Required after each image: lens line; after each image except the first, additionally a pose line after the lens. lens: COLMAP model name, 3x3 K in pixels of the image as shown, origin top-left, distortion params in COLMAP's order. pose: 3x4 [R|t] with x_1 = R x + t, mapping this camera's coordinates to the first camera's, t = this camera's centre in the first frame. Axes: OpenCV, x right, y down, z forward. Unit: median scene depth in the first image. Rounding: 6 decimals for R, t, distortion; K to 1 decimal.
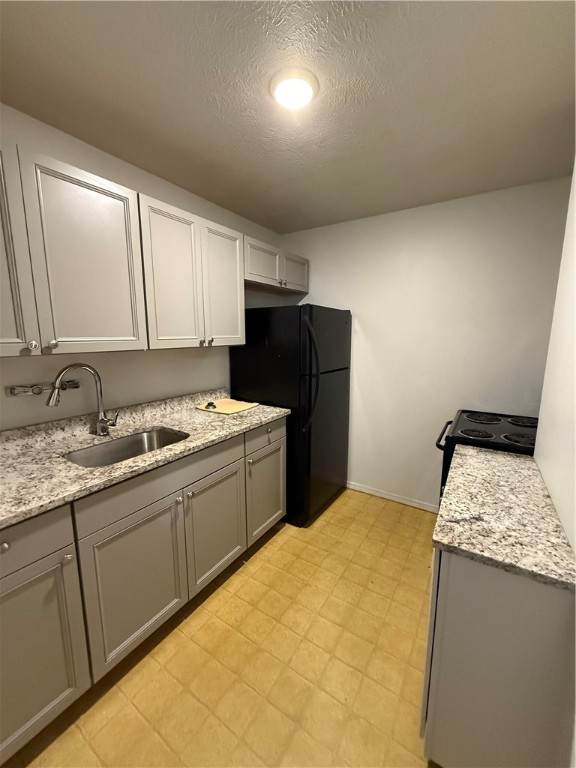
lens RADIAL K [[307.6, 0, 286.6], [0, 307.6, 382.8], [0, 0, 1]] dist [-0.000523, 0.000288]
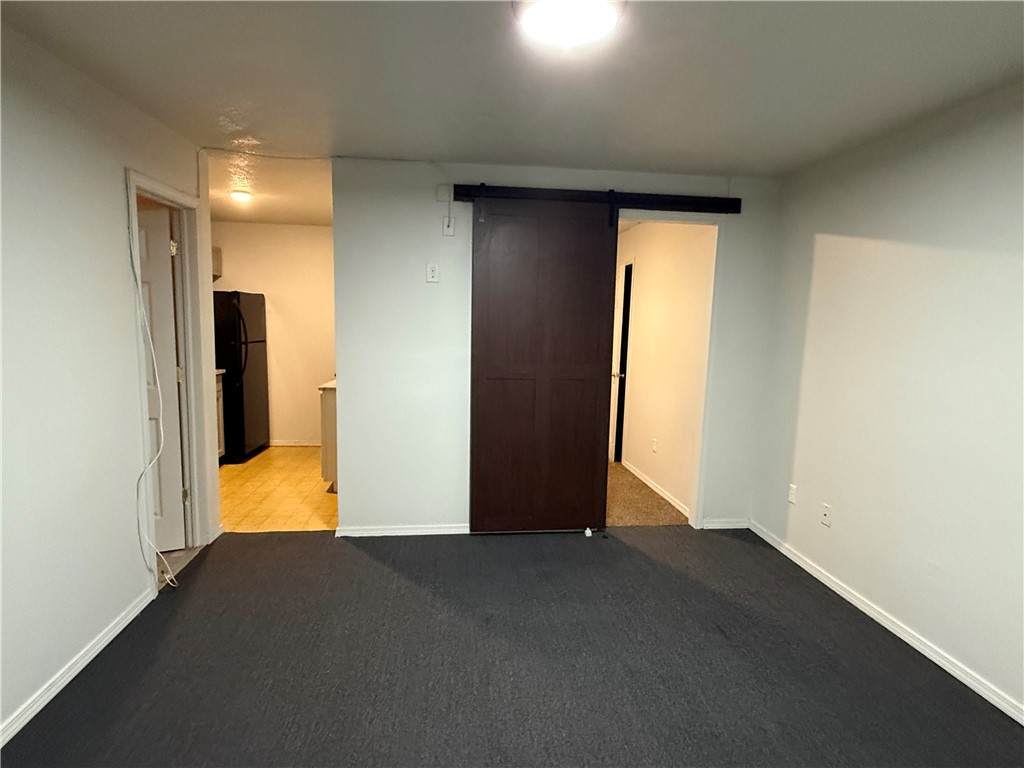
lens RADIAL K [[541.4, 0, 510.5], [0, 541.4, 383.3], [0, 0, 1]] dist [0.001958, 0.000144]
pose [[0.775126, -0.054778, 0.629428, -0.500437], [0.073332, 0.997301, -0.003514, 0.243166], [-0.627537, 0.048881, 0.777051, -1.558212]]
